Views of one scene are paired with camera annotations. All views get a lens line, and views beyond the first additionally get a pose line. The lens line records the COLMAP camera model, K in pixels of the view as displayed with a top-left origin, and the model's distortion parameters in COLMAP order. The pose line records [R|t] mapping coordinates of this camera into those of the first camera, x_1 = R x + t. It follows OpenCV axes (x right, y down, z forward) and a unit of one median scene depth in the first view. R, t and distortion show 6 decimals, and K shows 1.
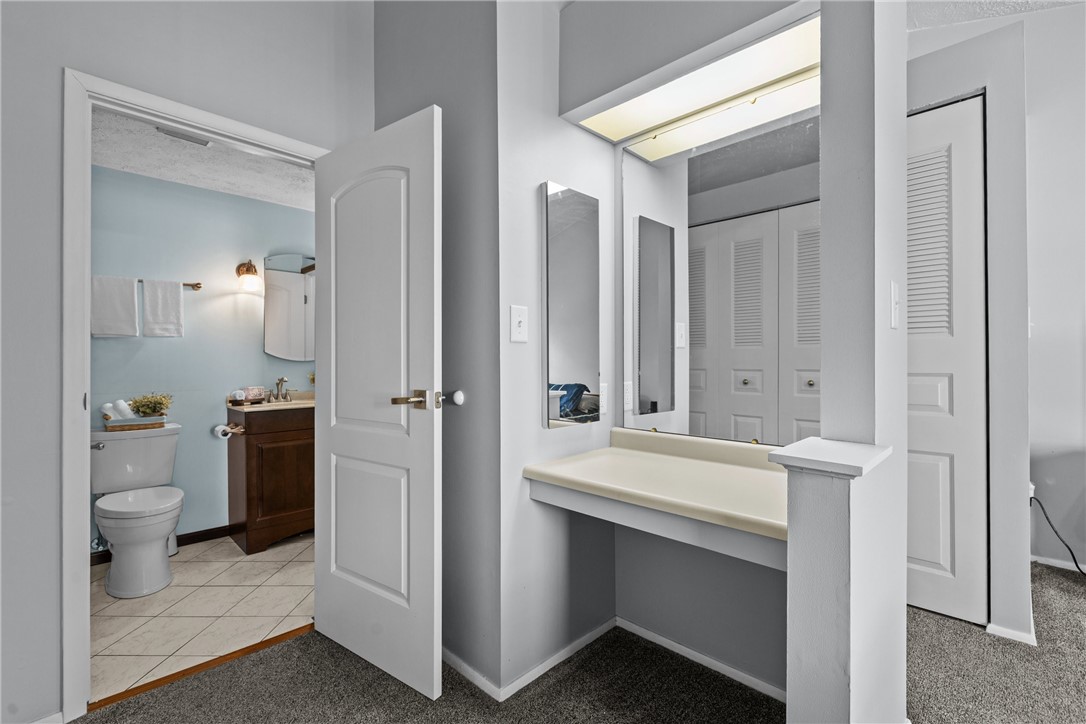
lens RADIAL K [[485.9, 0, 549.1], [0, 485.9, 361.4], [0, 0, 1]] dist [0.001565, -0.002041]
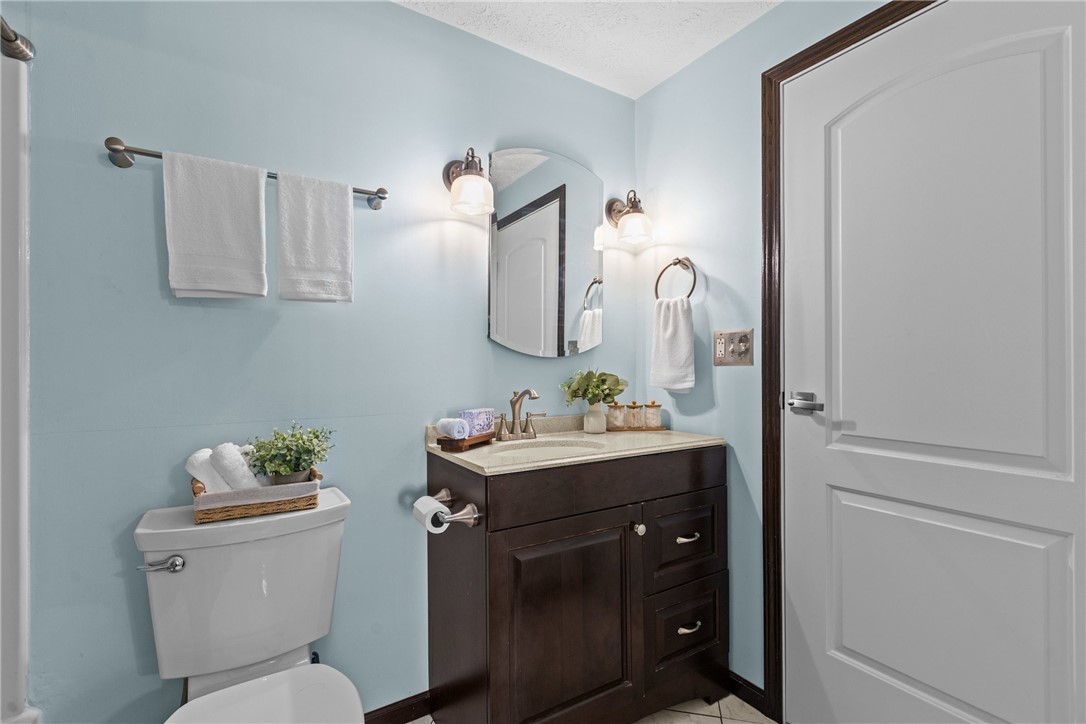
lens RADIAL K [[485.9, 0, 546.4], [0, 485.9, 361.7], [0, 0, 1]] dist [0.001565, -0.002041]
pose [[0.975722, 0.002687, -0.218998, -0.497775], [-0.004352, 0.999965, -0.007121, 0.009473], [0.218971, 0.007901, 0.975699, 0.621722]]
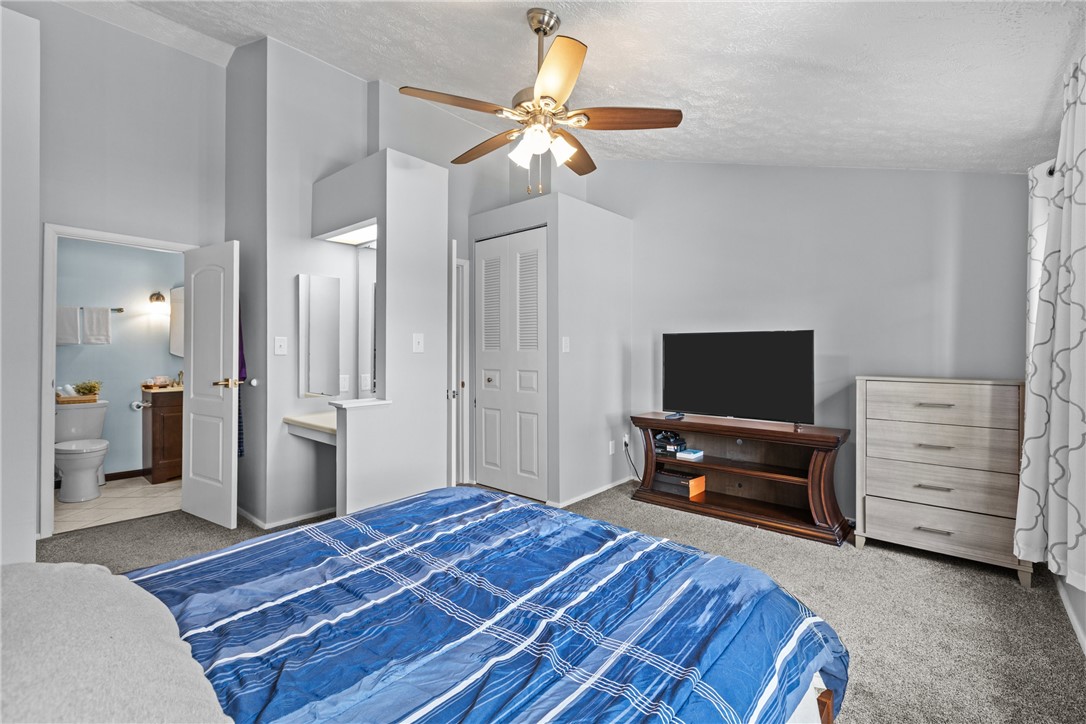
lens RADIAL K [[485.9, 0, 547.2], [0, 485.9, 349.5], [0, 0, 1]] dist [0.001565, -0.002041]
pose [[0.997625, 0.006612, 0.068568, 0.544484], [-0.006346, 0.999971, -0.004096, -0.036967], [-0.068593, 0.003651, 0.997638, -0.657900]]
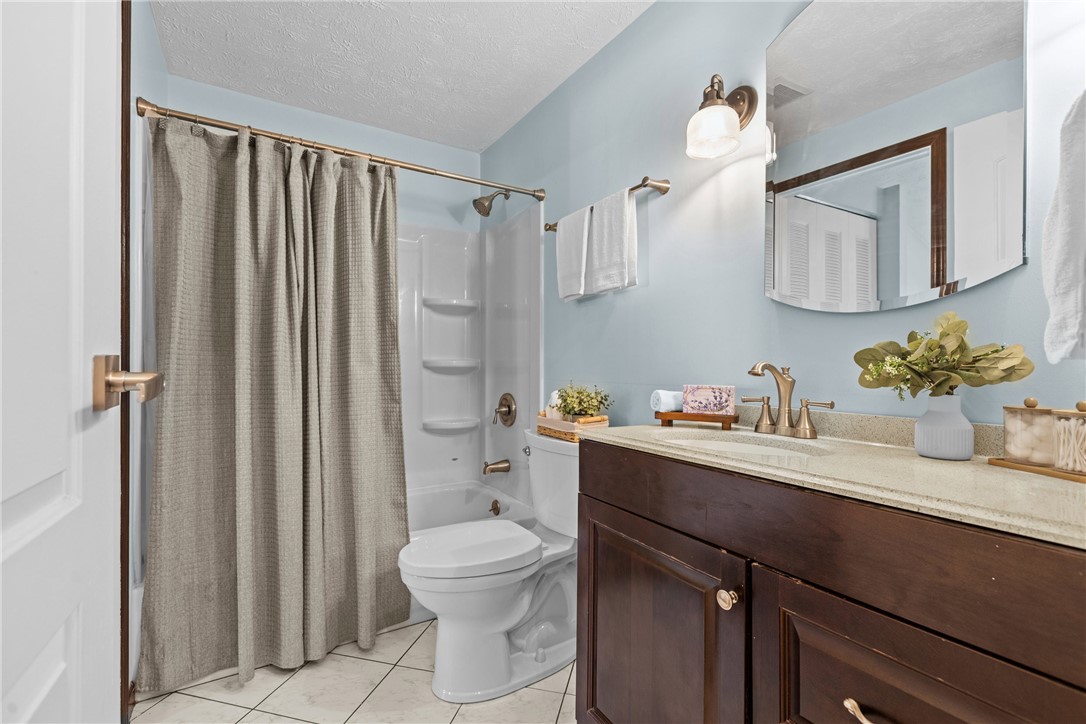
lens RADIAL K [[485.9, 0, 547.0], [0, 485.9, 366.2], [0, 0, 1]] dist [0.001565, -0.002041]
pose [[-0.235918, 0.002624, -0.971769, -0.209064], [-0.002876, 0.999990, 0.003398, 0.040767], [0.971769, 0.003597, -0.235908, 1.098645]]
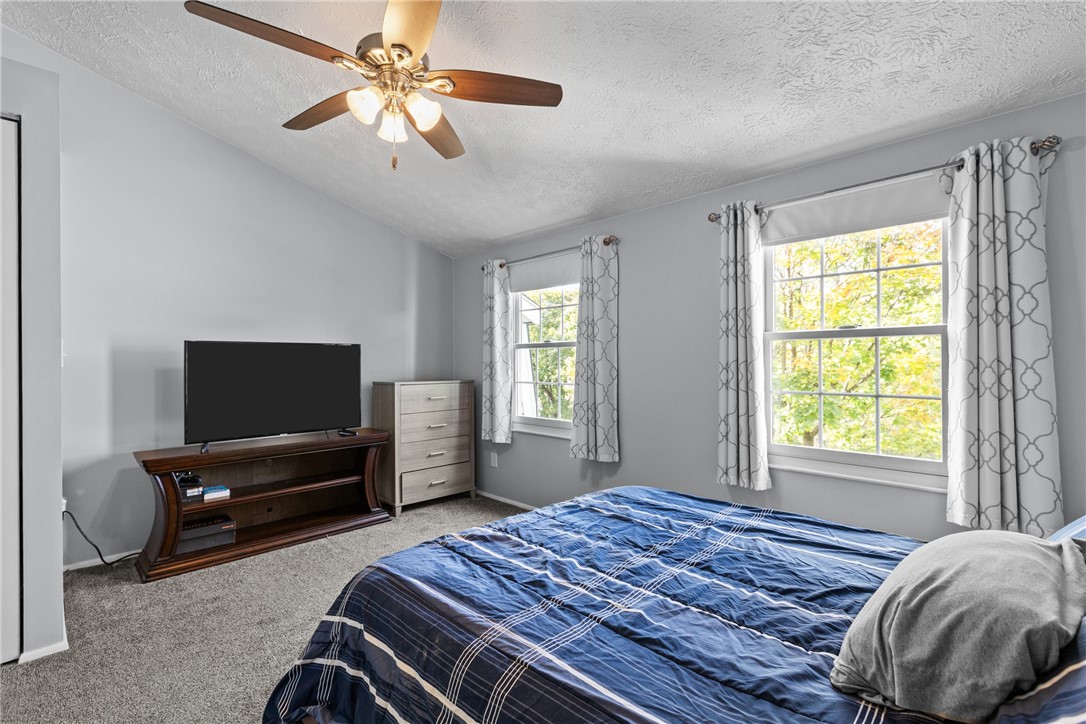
lens RADIAL K [[485.9, 0, 544.6], [0, 485.9, 358.2], [0, 0, 1]] dist [0.001565, -0.002041]
pose [[0.008888, 0.012149, 0.999887, -0.062728], [0.006733, 0.999903, -0.012209, -0.034575], [-0.999938, 0.006840, 0.008806, -0.062994]]
